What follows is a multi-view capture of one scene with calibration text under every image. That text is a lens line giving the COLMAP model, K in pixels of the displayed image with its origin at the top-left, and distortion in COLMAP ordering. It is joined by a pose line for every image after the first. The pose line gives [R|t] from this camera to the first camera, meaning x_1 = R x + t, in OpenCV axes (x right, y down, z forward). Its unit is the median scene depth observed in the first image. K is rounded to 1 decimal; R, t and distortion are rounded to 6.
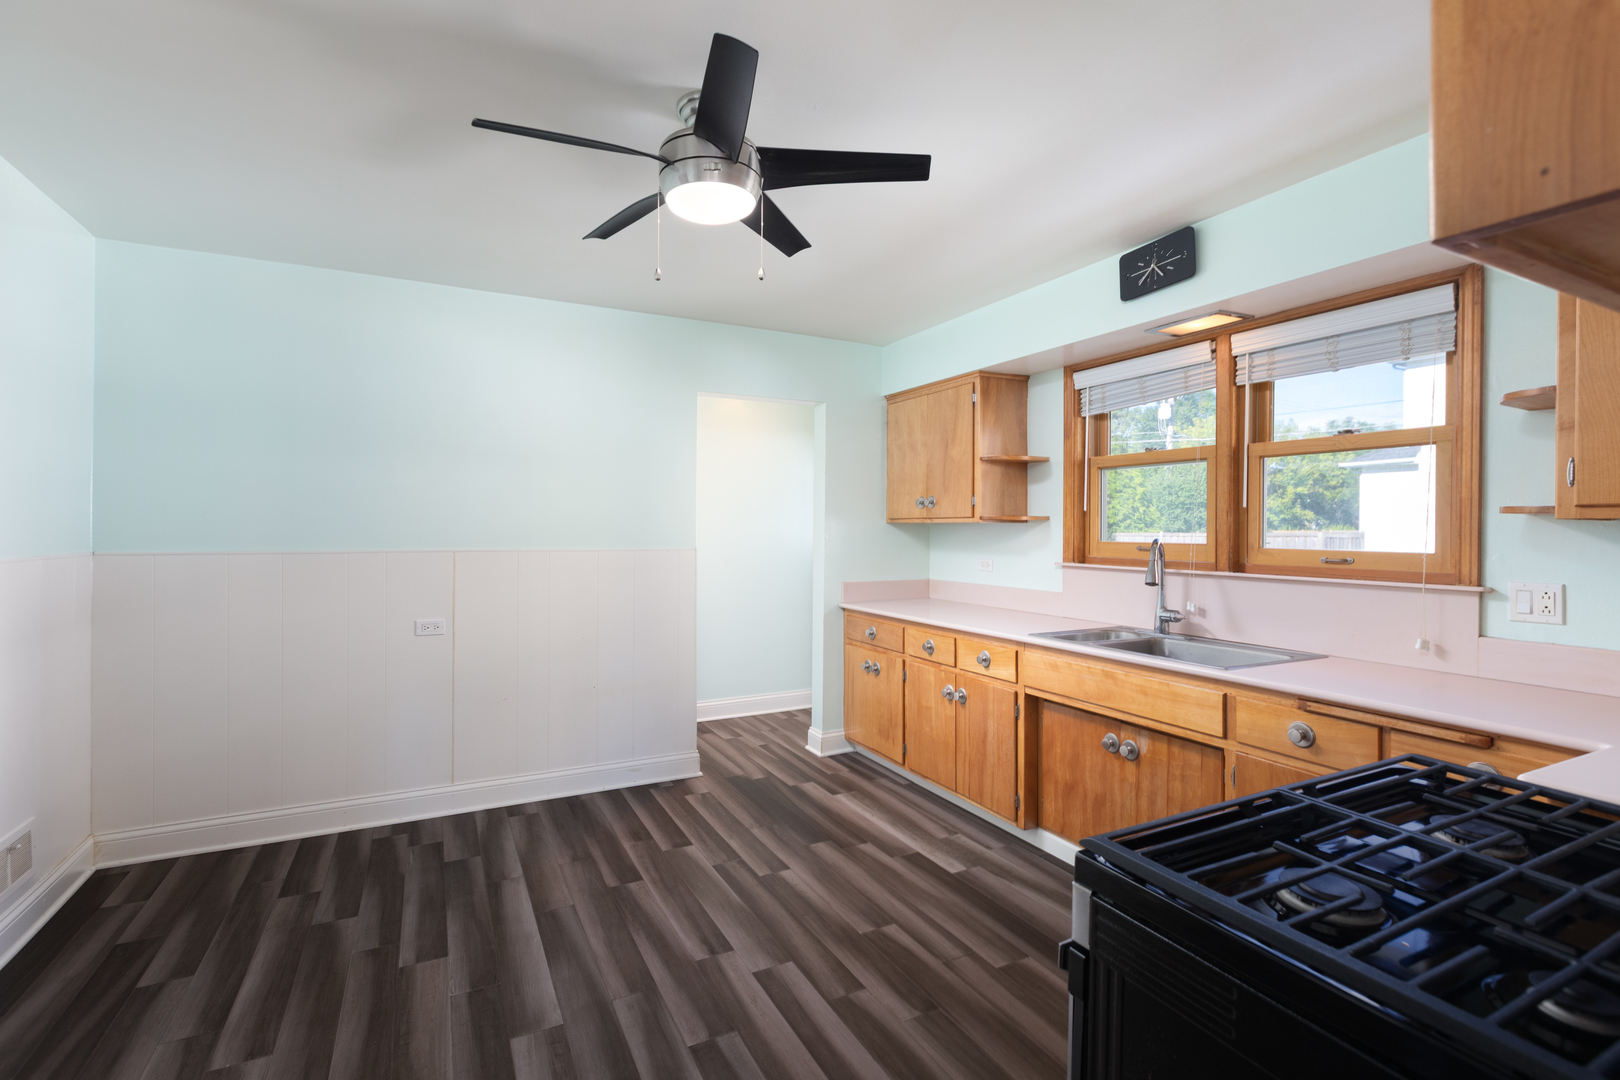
lens RADIAL K [[717.7, 0, 822.0], [0, 717.7, 528.1], [0, 0, 1]] dist [-0.000545, -0.000011]
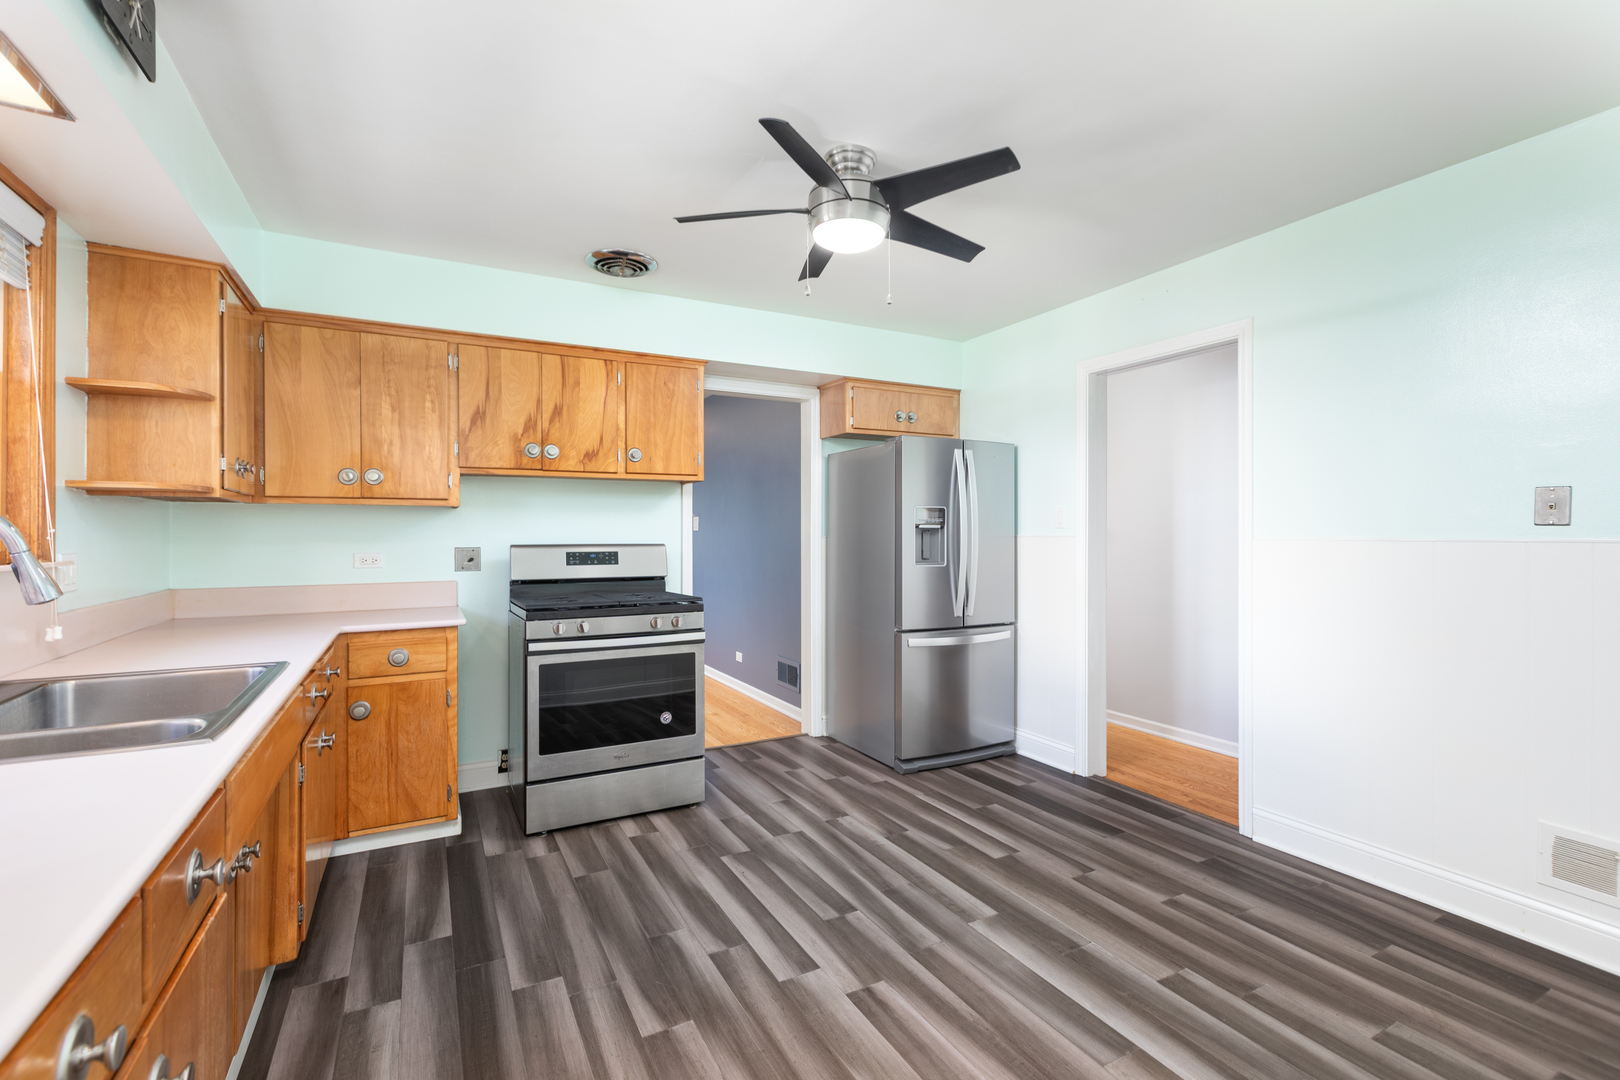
lens RADIAL K [[717.7, 0, 802.2], [0, 717.7, 542.2], [0, 0, 1]] dist [-0.000545, -0.000011]
pose [[-0.999889, -0.009955, 0.011082, -0.062237], [-0.009793, 0.999846, 0.014585, 0.024050], [-0.011226, 0.014474, -0.999832, 1.562531]]
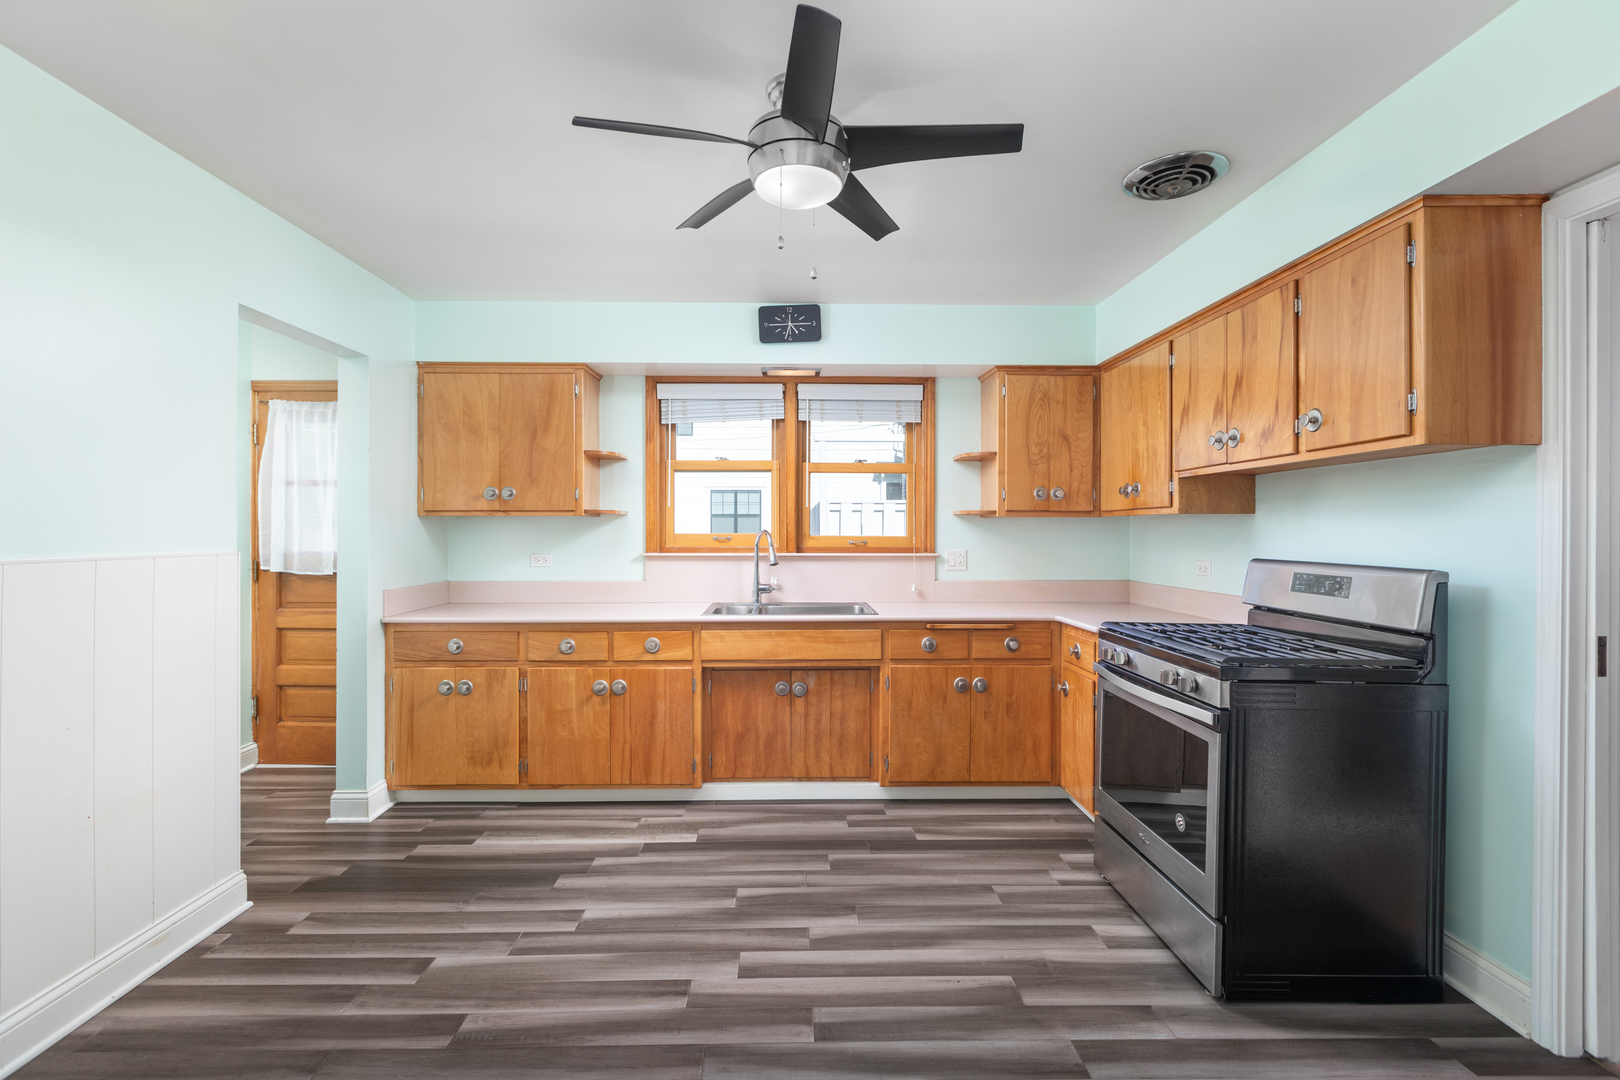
lens RADIAL K [[717.7, 0, 793.6], [0, 717.7, 536.9], [0, 0, 1]] dist [-0.000545, -0.000011]
pose [[0.459729, -0.017467, 0.887887, -0.730582], [0.001005, 0.999816, 0.019149, 0.001486], [-0.888058, -0.007911, 0.459662, 0.390104]]
